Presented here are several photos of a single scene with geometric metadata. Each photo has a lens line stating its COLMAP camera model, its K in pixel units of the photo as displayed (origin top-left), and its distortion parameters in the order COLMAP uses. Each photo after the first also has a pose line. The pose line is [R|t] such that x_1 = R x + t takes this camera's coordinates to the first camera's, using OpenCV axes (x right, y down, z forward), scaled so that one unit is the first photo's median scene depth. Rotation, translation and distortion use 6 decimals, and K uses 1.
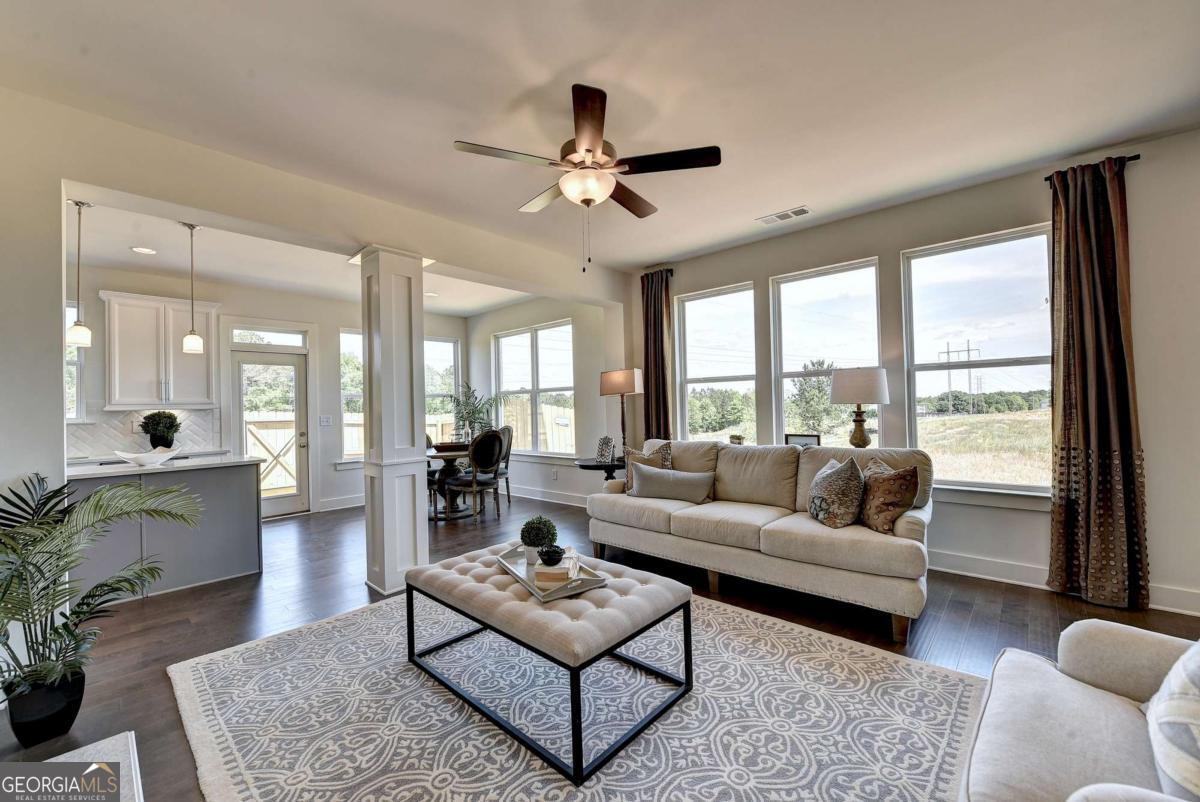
lens RADIAL K [[473.5, 0, 603.2], [0, 473.5, 400.9], [0, 0, 1]] dist [-0.010594, -0.000025]
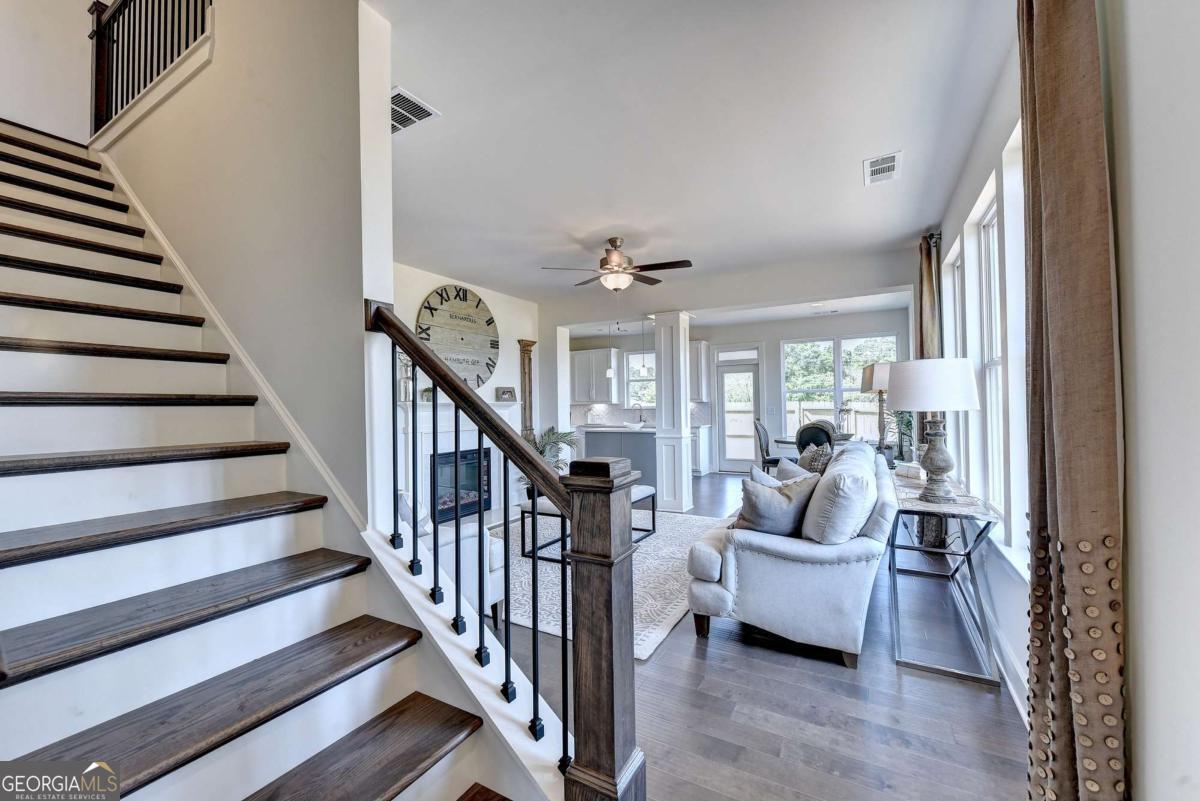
lens RADIAL K [[472.5, 0, 602.6], [0, 472.5, 400.3], [0, 0, 1]] dist [-0.009242, -0.000393]
pose [[0.218497, 0.007404, -0.975810, 0.945167], [0.021964, 0.999681, 0.012503, -0.022952], [0.975590, -0.024165, 0.218265, 0.325702]]
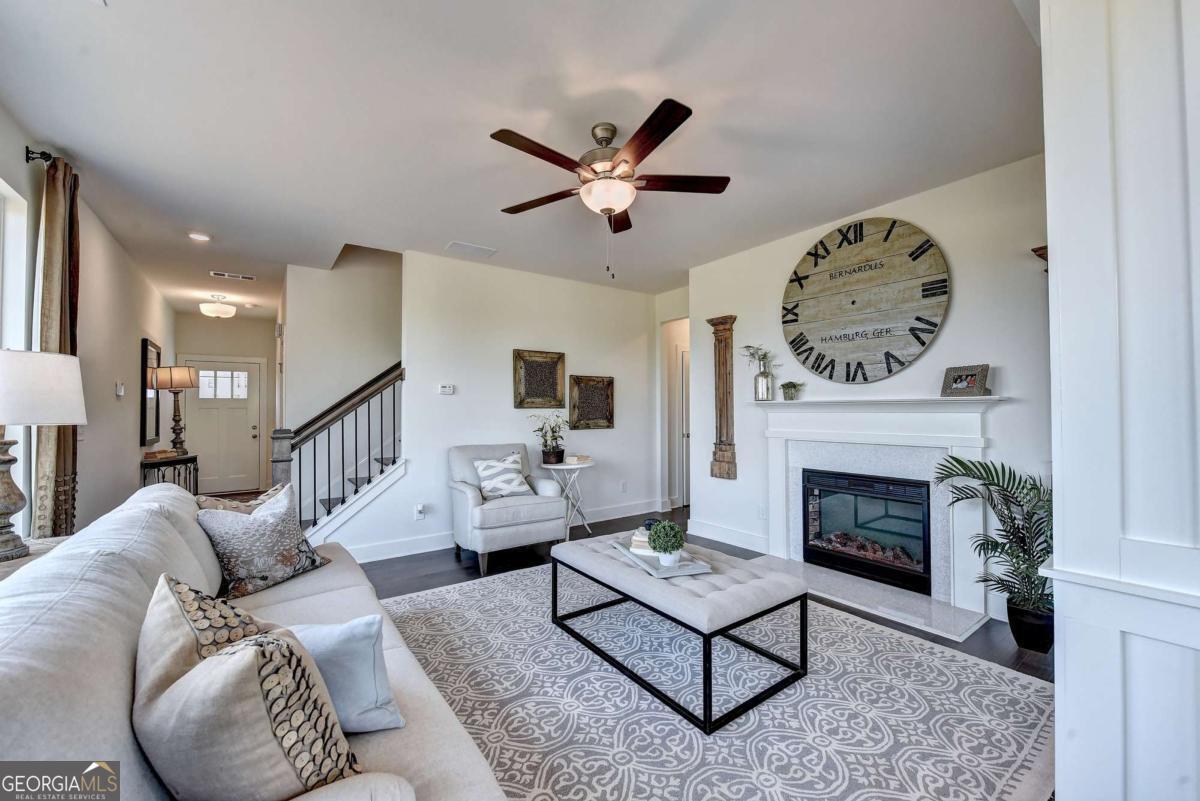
lens RADIAL K [[472.5, 0, 602.6], [0, 472.5, 400.3], [0, 0, 1]] dist [-0.009242, -0.000393]
pose [[-0.978910, 0.032466, 0.201695, -0.121787], [0.025340, 0.998964, -0.037810, 0.011524], [-0.202714, -0.031901, -0.978718, 1.140764]]
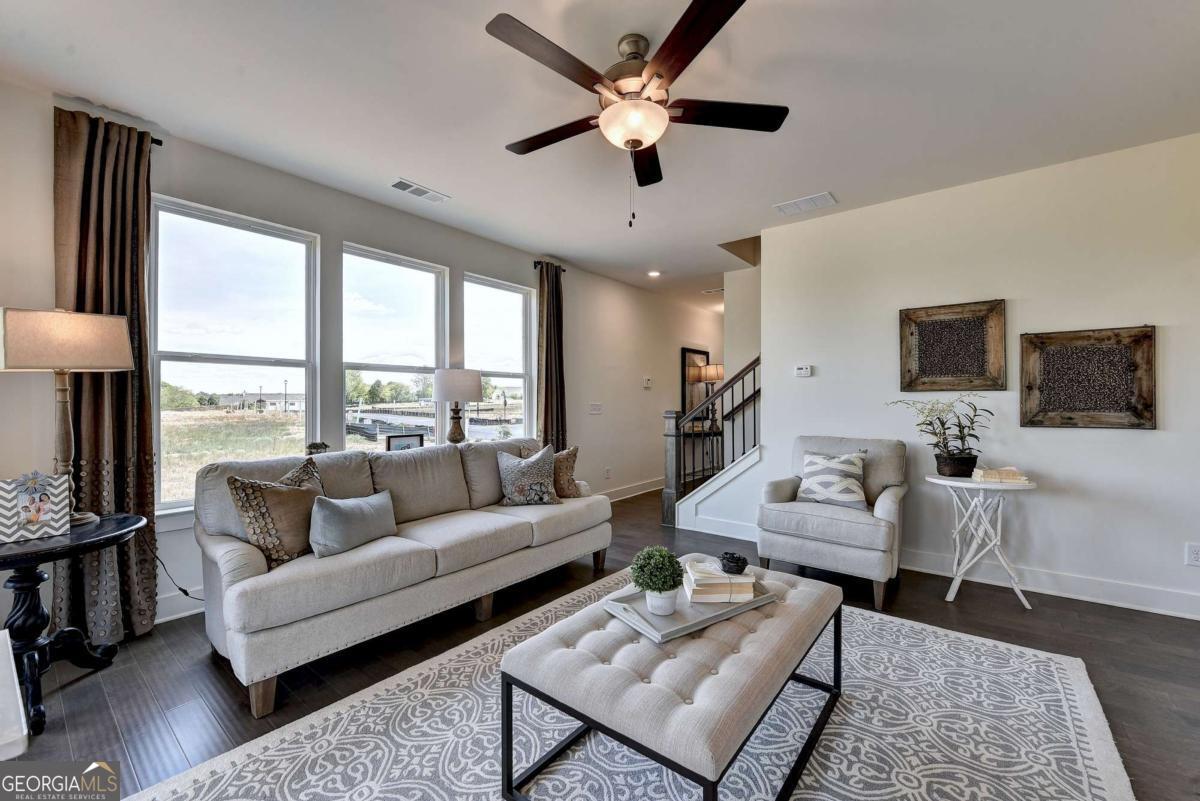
lens RADIAL K [[479.6, 0, 600.0], [0, 479.6, 400.5], [0, 0, 1]] dist [-0.012743, -0.000146]
pose [[-0.065025, 0.025089, 0.997568, -0.482706], [-0.008193, 0.999637, -0.025675, 0.023652], [-0.997850, -0.009842, -0.064796, 0.638791]]
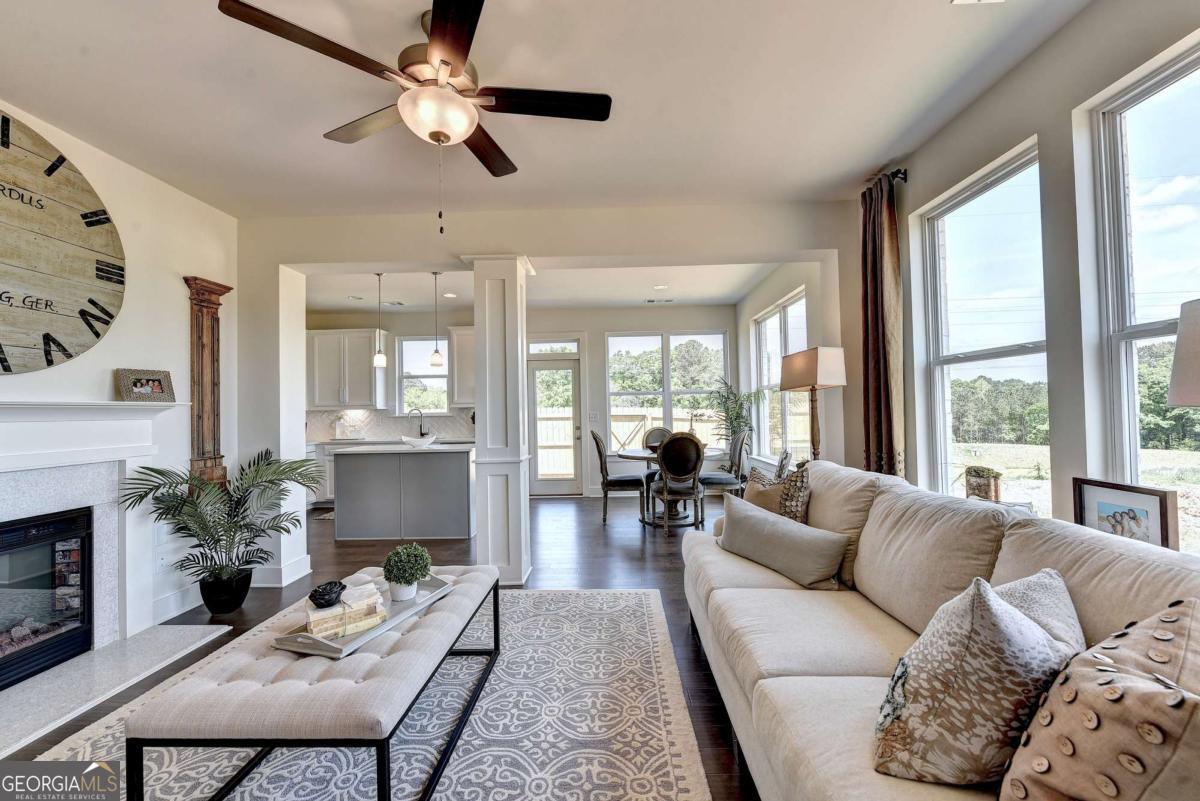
lens RADIAL K [[472.5, 0, 602.6], [0, 472.5, 400.3], [0, 0, 1]] dist [-0.009242, -0.000393]
pose [[0.656896, -0.004866, -0.753965, 0.400734], [0.013046, 0.999903, 0.004914, -0.004073], [0.753868, -0.013064, 0.656896, 0.405094]]
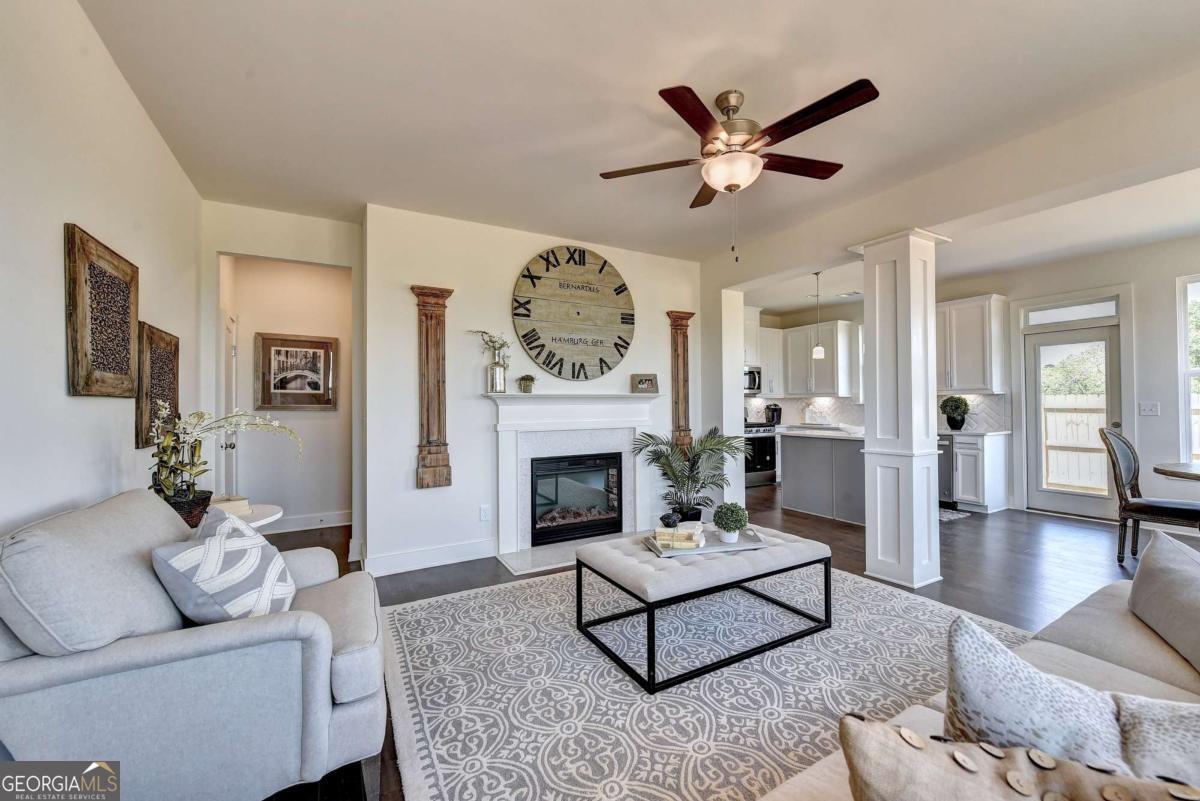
lens RADIAL K [[472.5, 0, 602.6], [0, 472.5, 400.3], [0, 0, 1]] dist [-0.009242, -0.000393]
pose [[-0.311916, 0.019057, -0.949919, 0.555349], [0.027593, 0.999559, 0.010992, -0.005529], [0.949709, -0.022783, -0.312304, 0.600111]]
